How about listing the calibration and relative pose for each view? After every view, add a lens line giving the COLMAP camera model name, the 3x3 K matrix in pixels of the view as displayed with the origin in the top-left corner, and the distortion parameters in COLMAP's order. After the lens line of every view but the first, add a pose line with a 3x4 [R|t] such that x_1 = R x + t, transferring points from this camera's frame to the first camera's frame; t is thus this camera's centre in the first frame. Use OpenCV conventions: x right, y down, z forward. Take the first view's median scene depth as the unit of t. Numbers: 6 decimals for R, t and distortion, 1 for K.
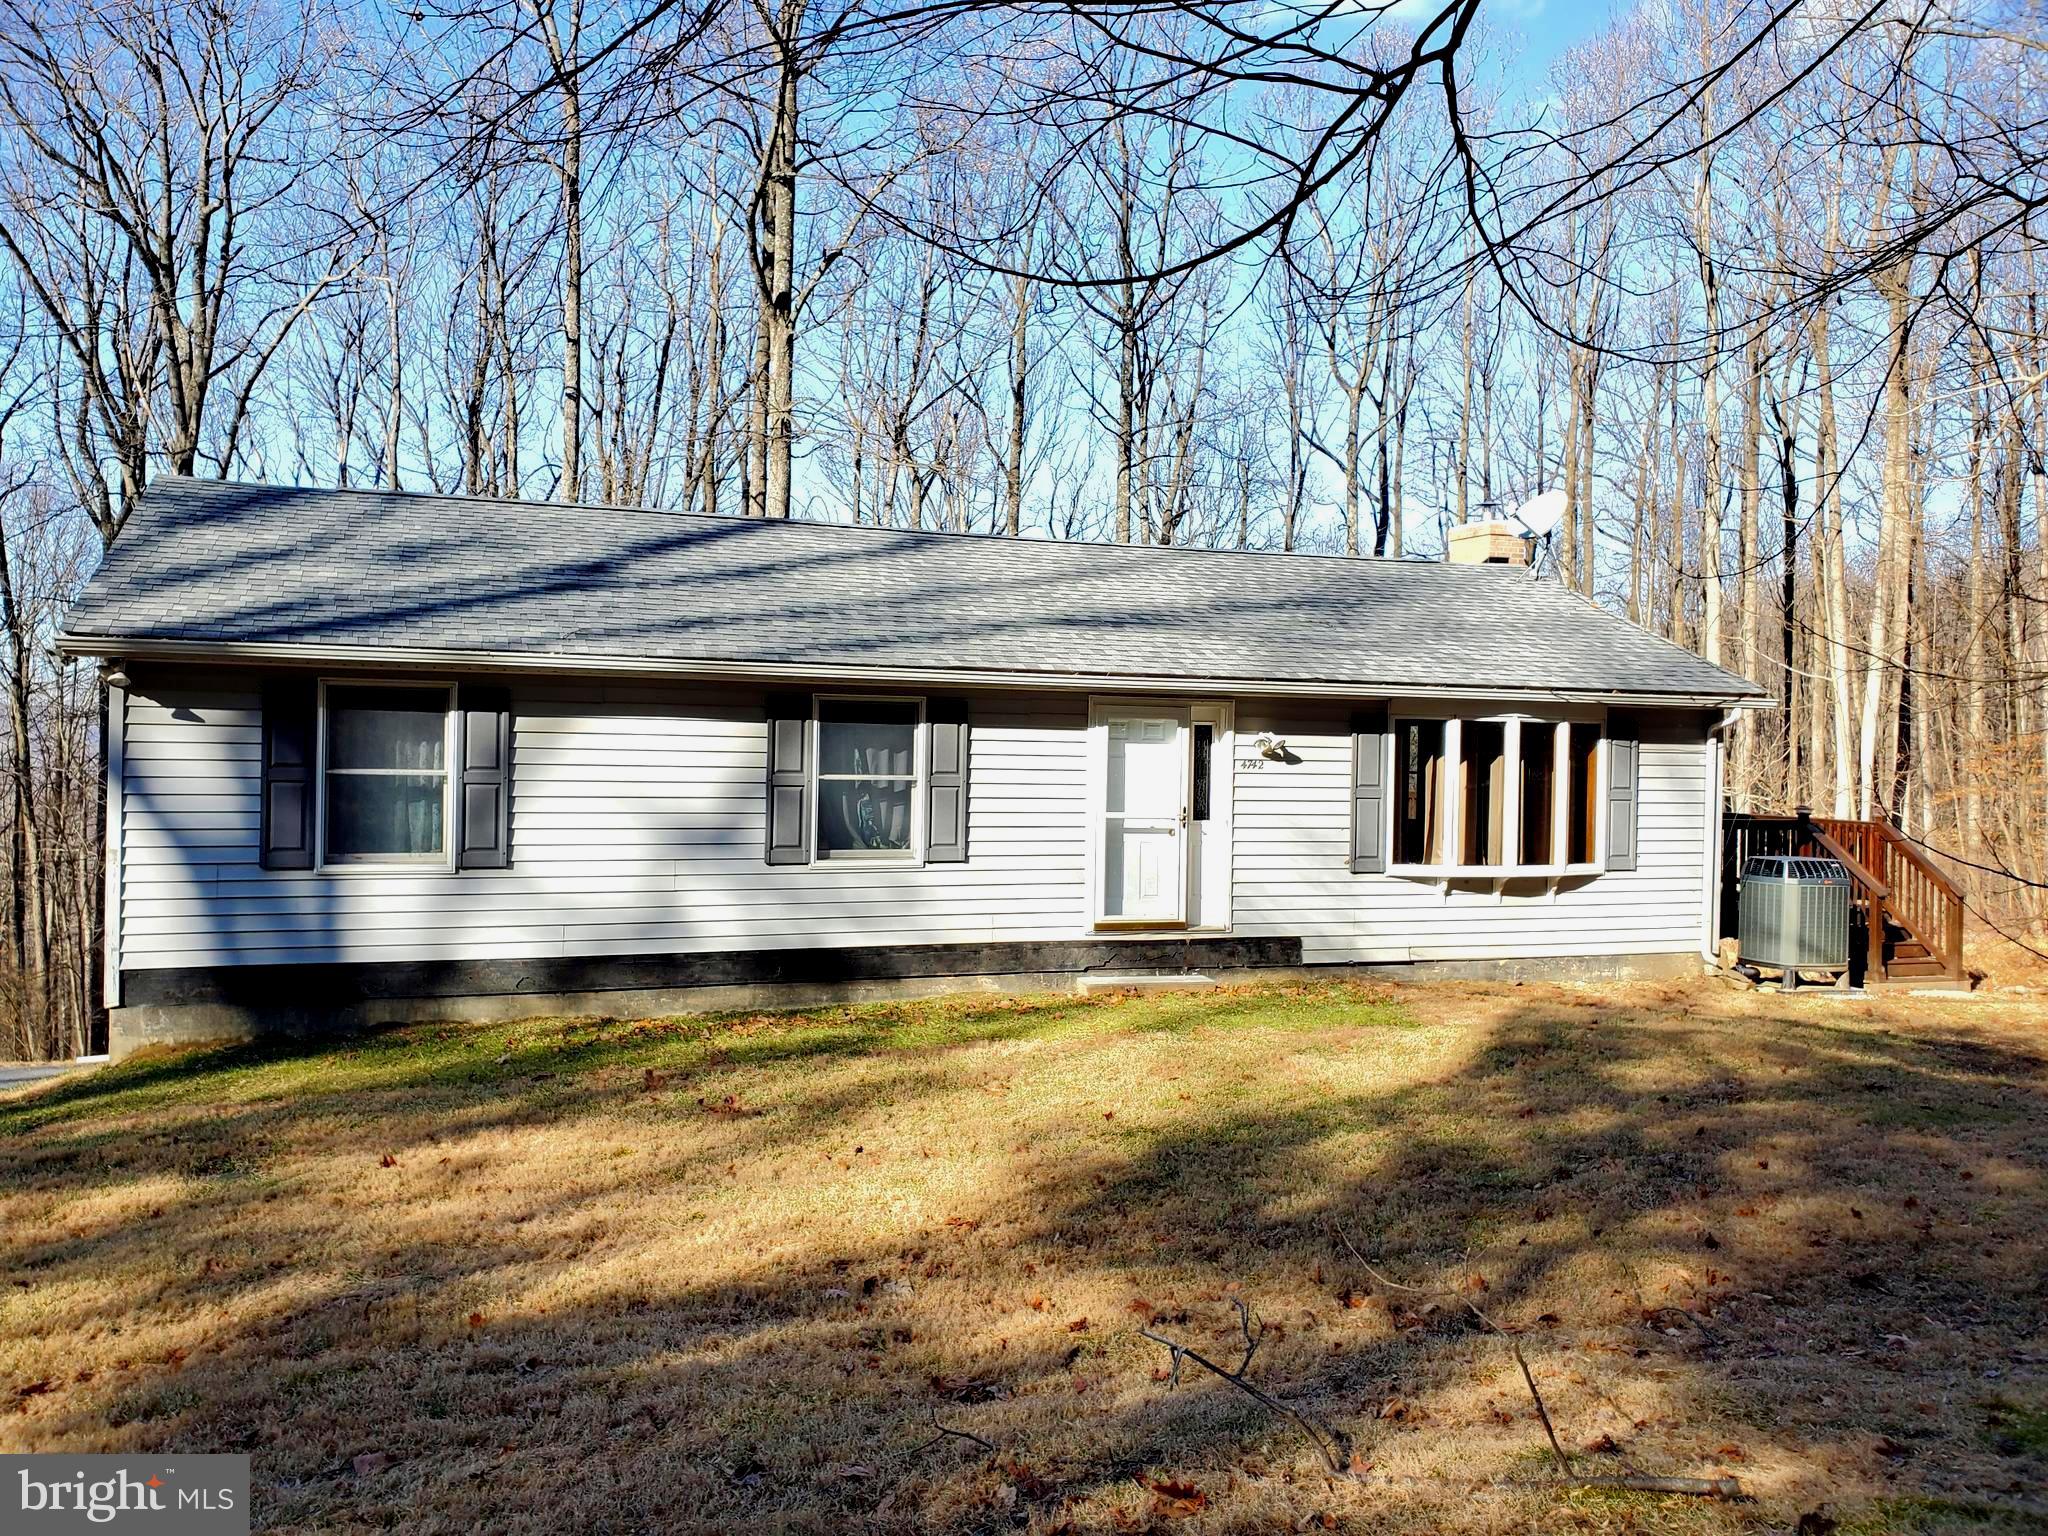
lens RADIAL K [[1617.2, 0, 1004.3], [0, 1617.2, 778.5], [0, 0, 1]] dist [0.053824, -0.059583]
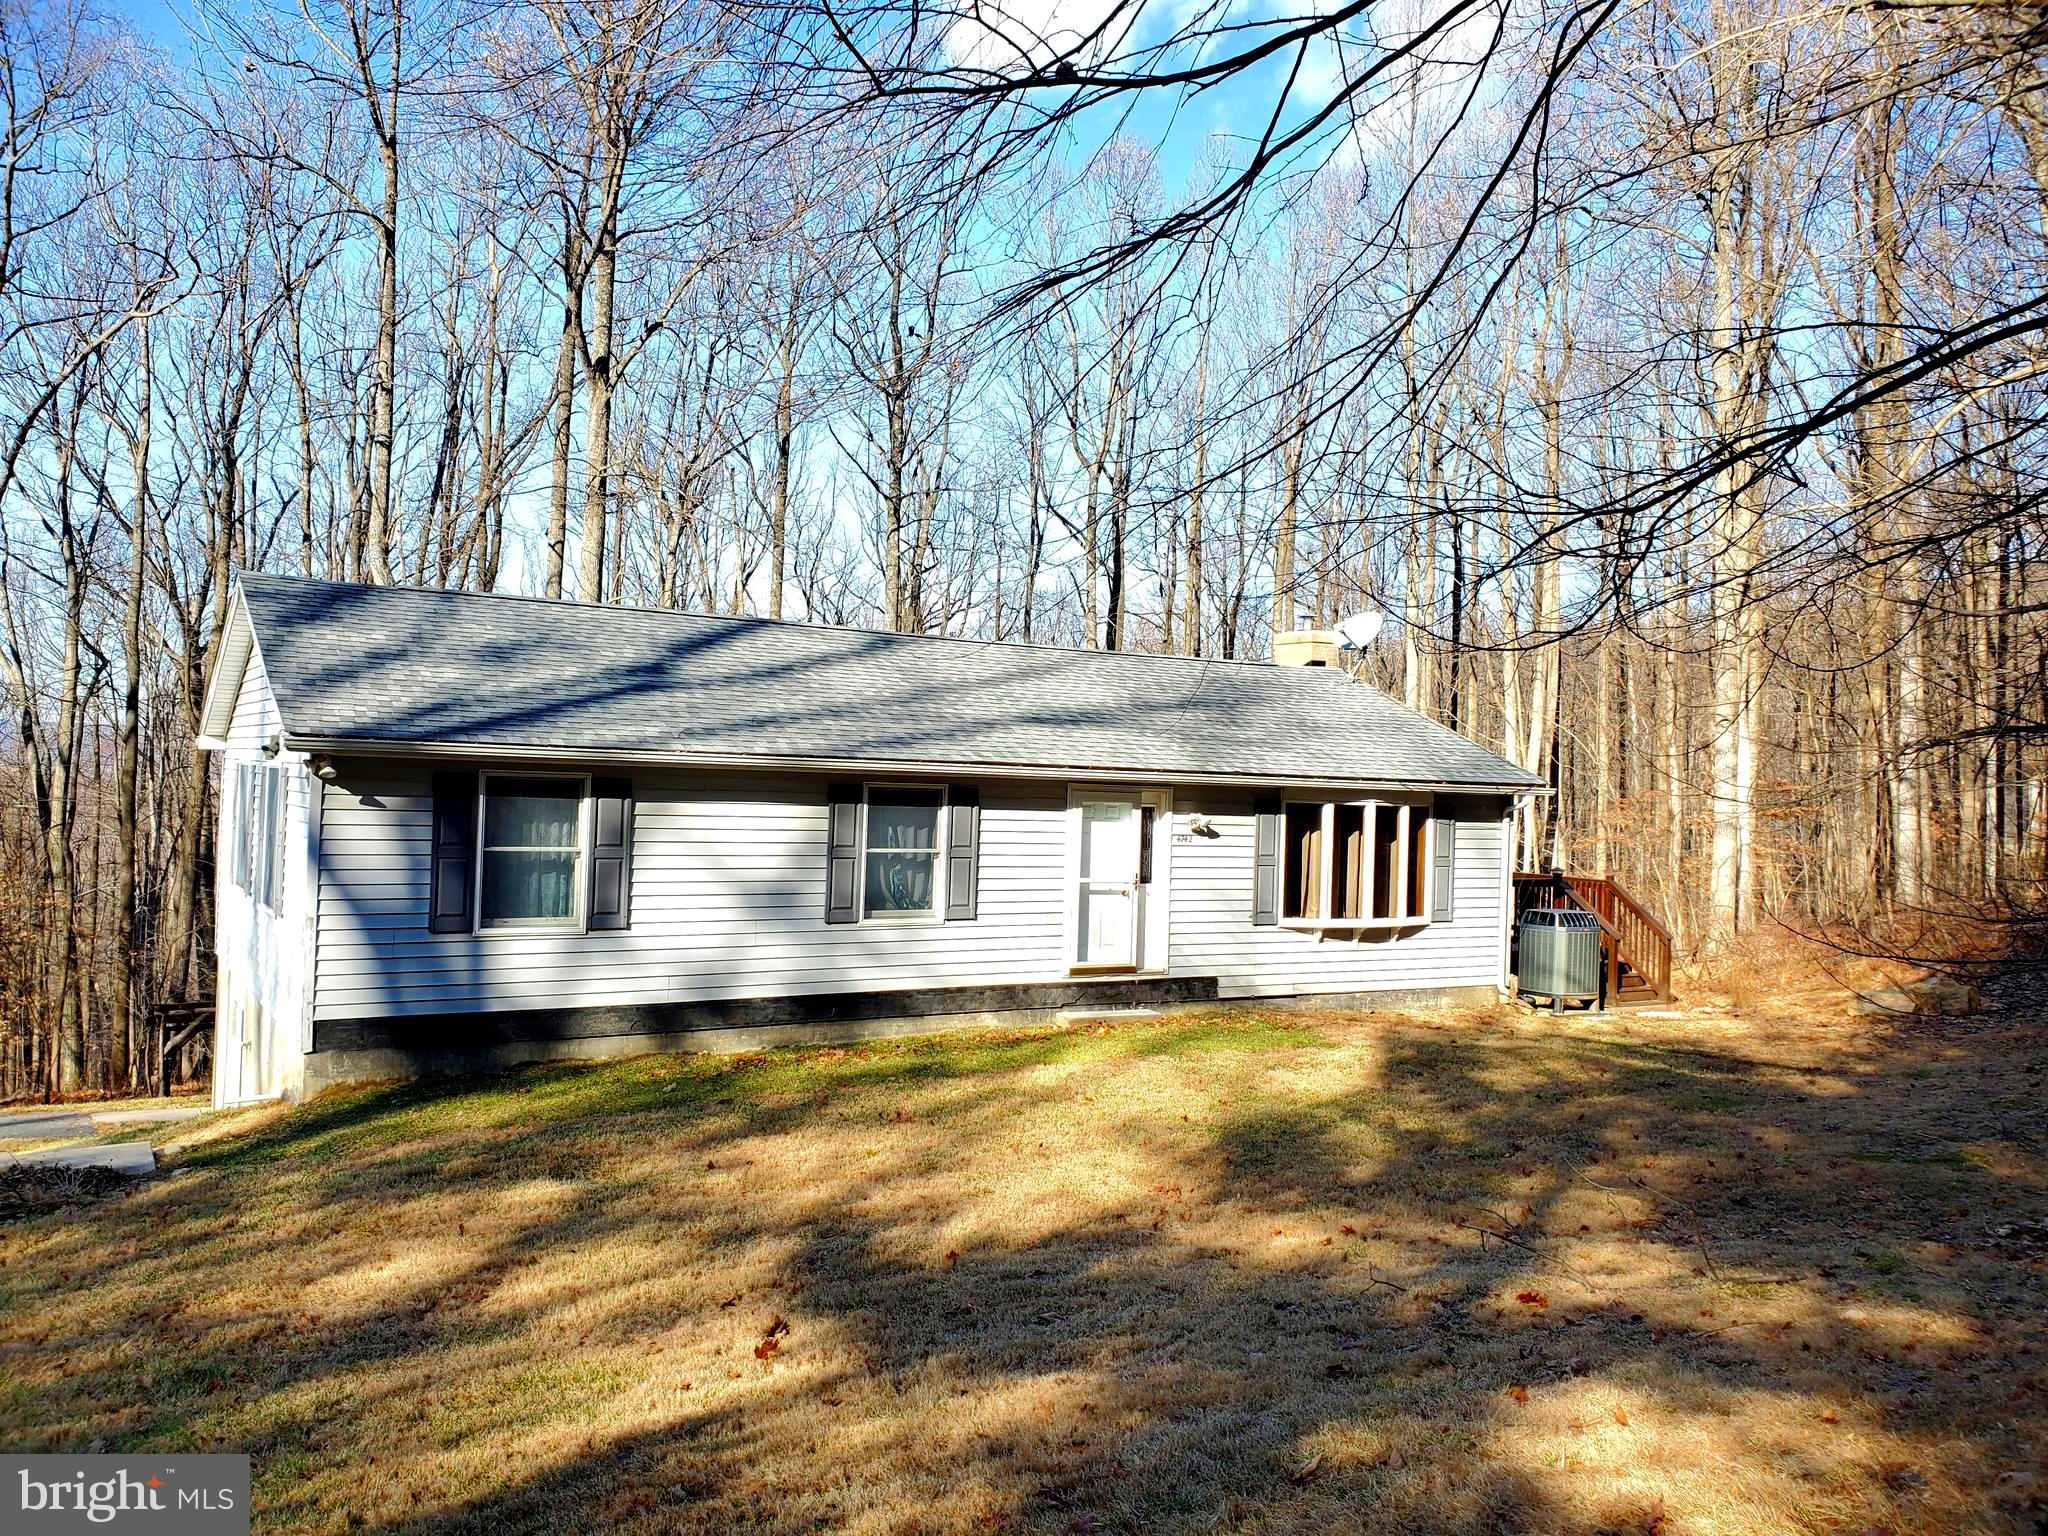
lens RADIAL K [[1617.2, 0, 1027.7], [0, 1617.2, 761.8], [0, 0, 1]] dist [0.053824, -0.059583]
pose [[0.976181, 0.016982, 0.216291, -0.245692], [-0.010979, 0.999521, -0.028924, -0.032010], [-0.216679, 0.025860, 0.975900, -0.200334]]
